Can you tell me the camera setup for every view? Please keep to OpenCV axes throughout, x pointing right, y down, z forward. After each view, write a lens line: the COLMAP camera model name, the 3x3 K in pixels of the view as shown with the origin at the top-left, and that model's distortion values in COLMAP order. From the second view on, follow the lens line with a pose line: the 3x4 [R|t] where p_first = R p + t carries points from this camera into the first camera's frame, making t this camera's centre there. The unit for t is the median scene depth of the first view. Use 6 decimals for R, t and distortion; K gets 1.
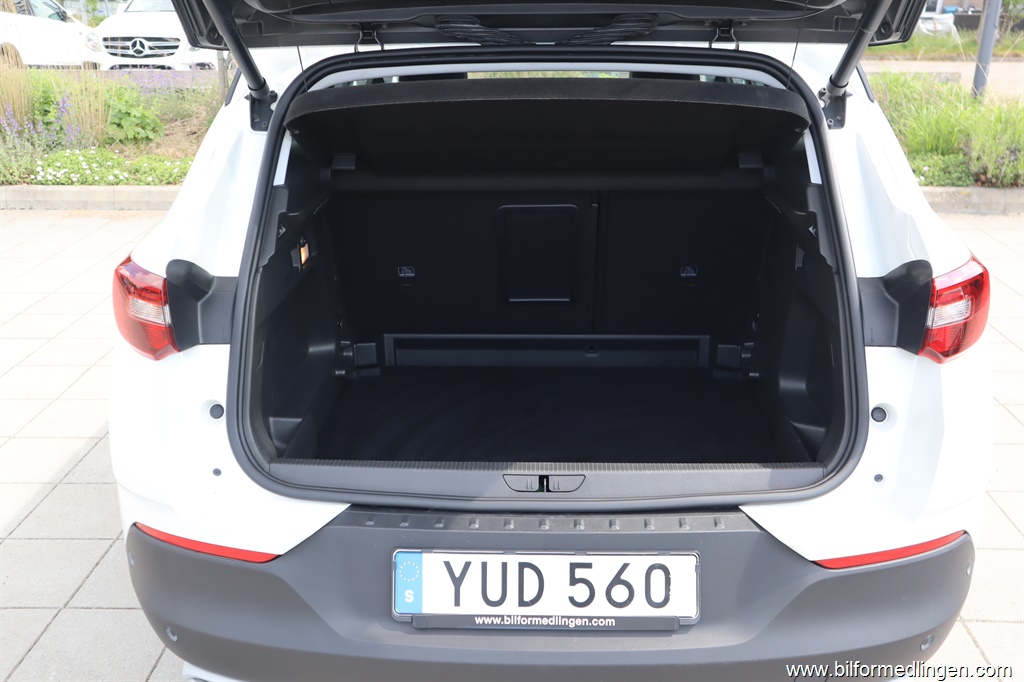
lens RADIAL K [[977.6, 0, 515.8], [0, 977.6, 340.7], [0, 0, 1]] dist [0.005831, 0.002728]
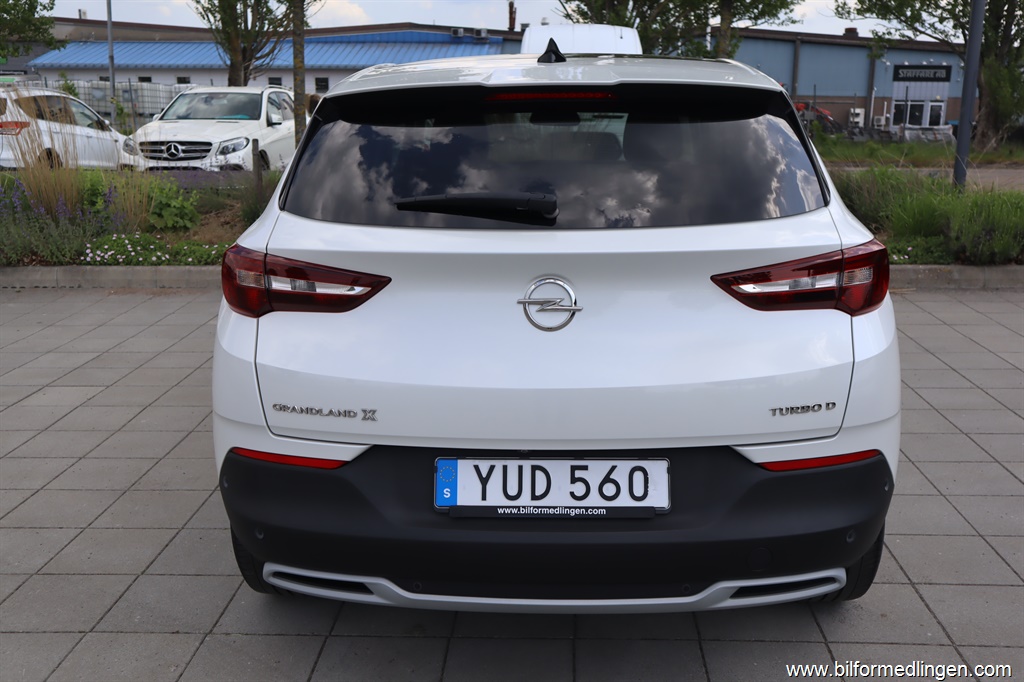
lens RADIAL K [[985.8, 0, 517.0], [0, 985.8, 338.2], [0, 0, 1]] dist [-0.003260, 0.004914]
pose [[0.999931, 0.000931, -0.011713, -0.000233], [-0.002244, 0.993636, -0.112613, 0.046588], [0.011534, 0.112631, 0.993570, -0.072910]]
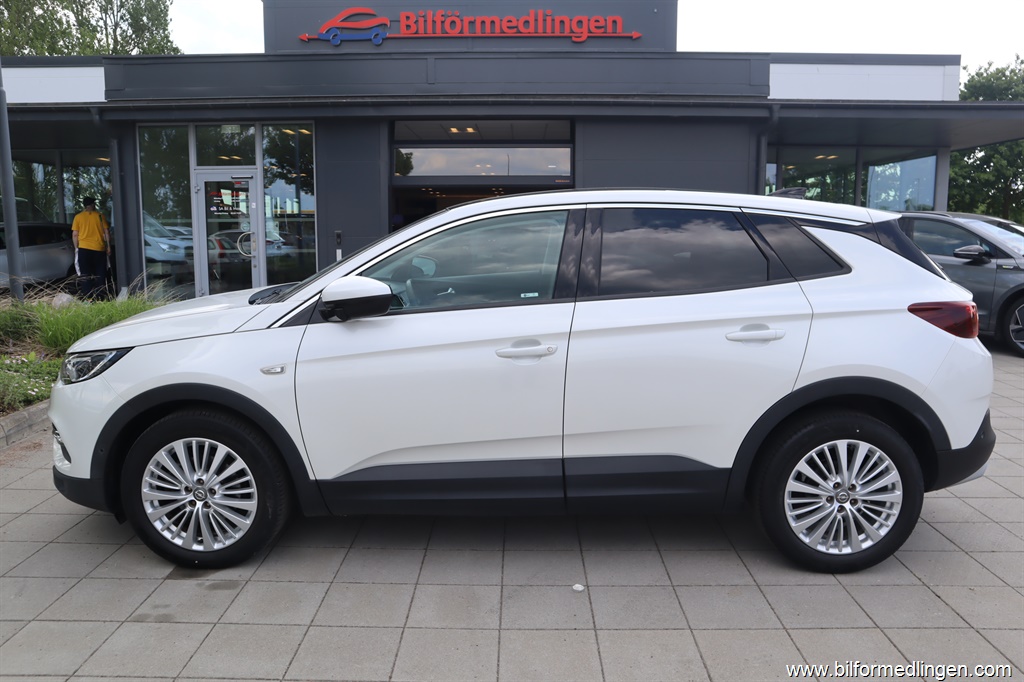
lens RADIAL K [[800.4, 0, 514.9], [0, 800.4, 346.1], [0, 0, 1]] dist [-0.068243, 0.002937]
pose [[-0.023773, -0.151808, 0.988124, -0.534099], [0.346034, 0.926057, 0.150597, -0.152523], [-0.937921, 0.345504, 0.030515, 0.477241]]
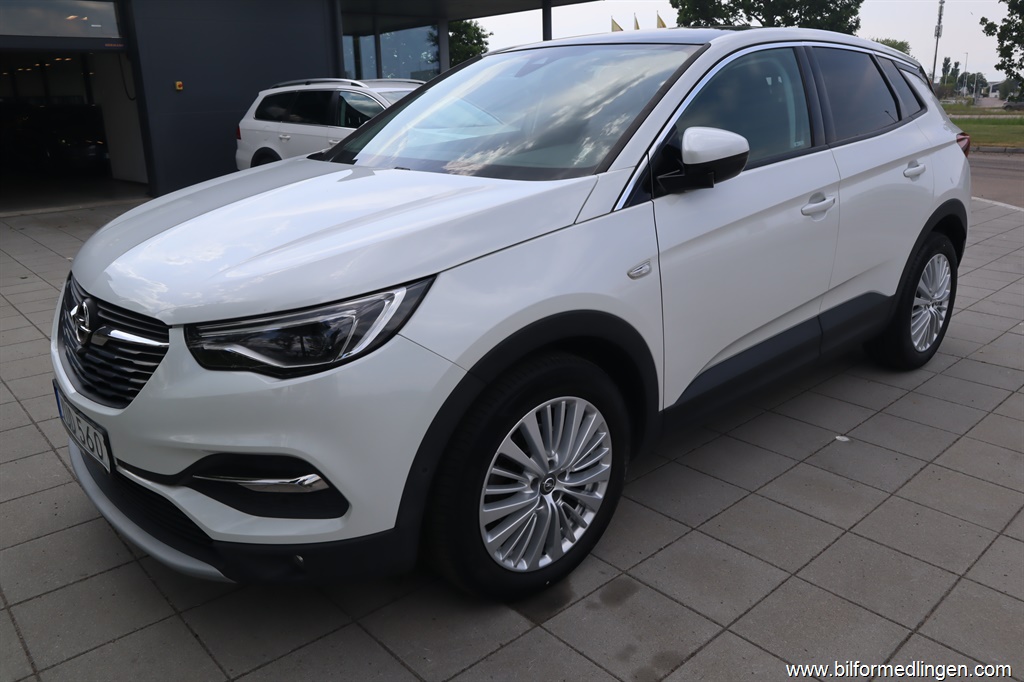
lens RADIAL K [[786.1, 0, 512.0], [0, 786.1, 341.0], [0, 0, 1]] dist [-0.083888, 0.003213]
pose [[-0.694853, -0.205621, 0.689129, -0.277223], [0.266304, 0.816562, 0.512160, -0.262824], [-0.668028, 0.539394, -0.512633, 0.816748]]
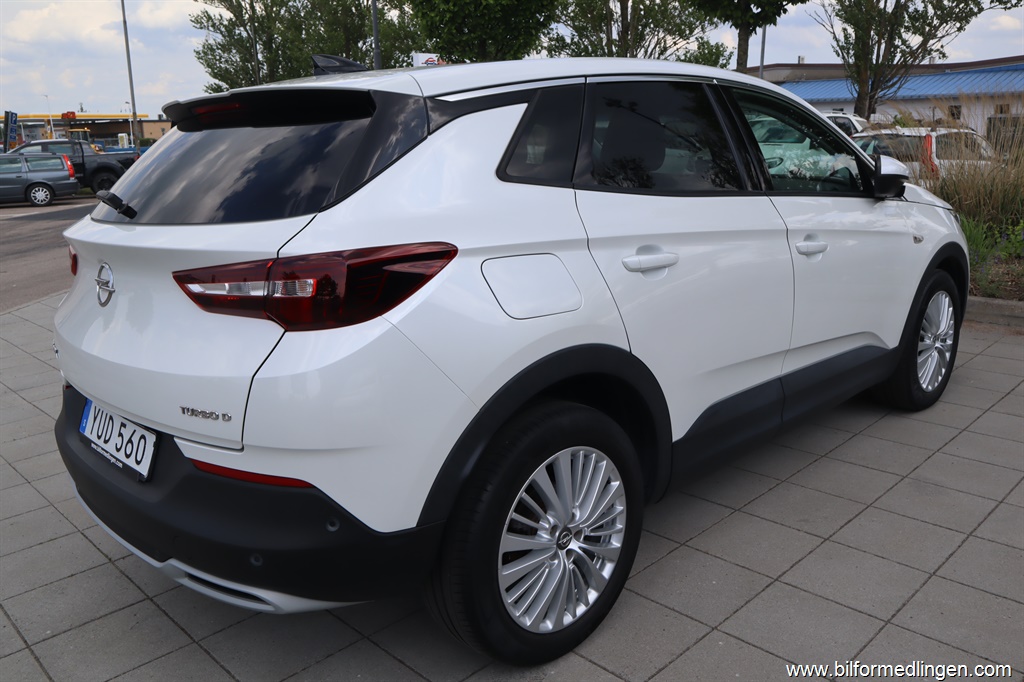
lens RADIAL K [[824.7, 0, 517.0], [0, 824.7, 352.7], [0, 0, 1]] dist [-0.045027, 0.011007]
pose [[0.726908, 0.157885, -0.668339, 0.305110], [-0.213095, 0.977031, -0.000961, -0.002524], [0.652837, 0.143118, 0.743856, 0.098398]]
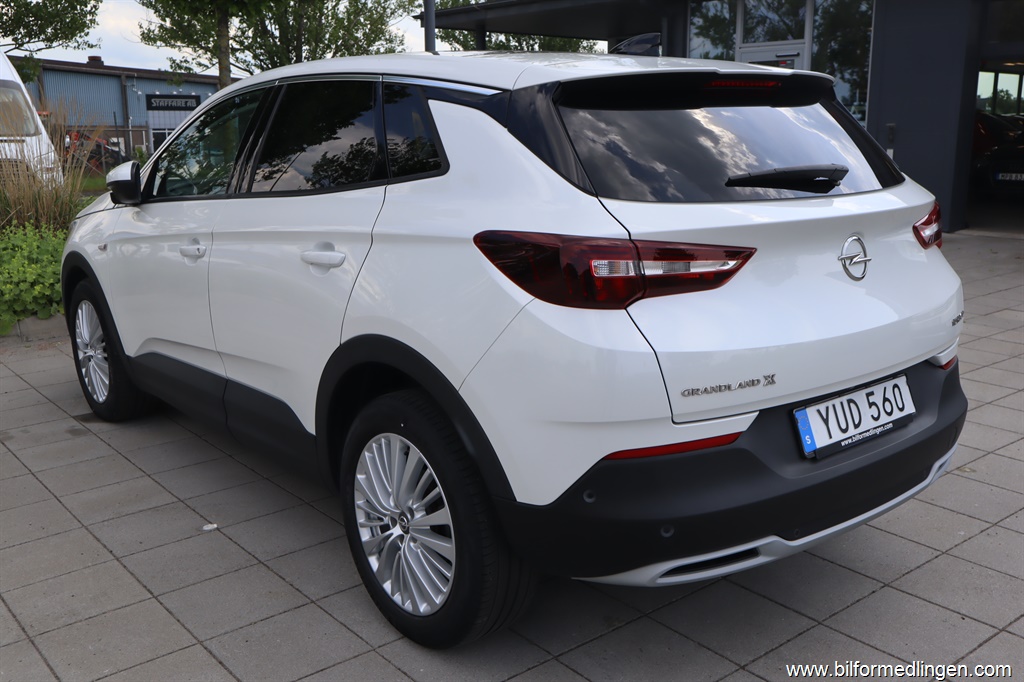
lens RADIAL K [[985.8, 0, 517.0], [0, 985.8, 338.2], [0, 0, 1]] dist [-0.003260, 0.004914]
pose [[0.752426, -0.147499, 0.641949, -0.300615], [0.236380, 0.970151, -0.054151, 0.021981], [-0.614801, 0.192488, 0.764832, 0.031665]]
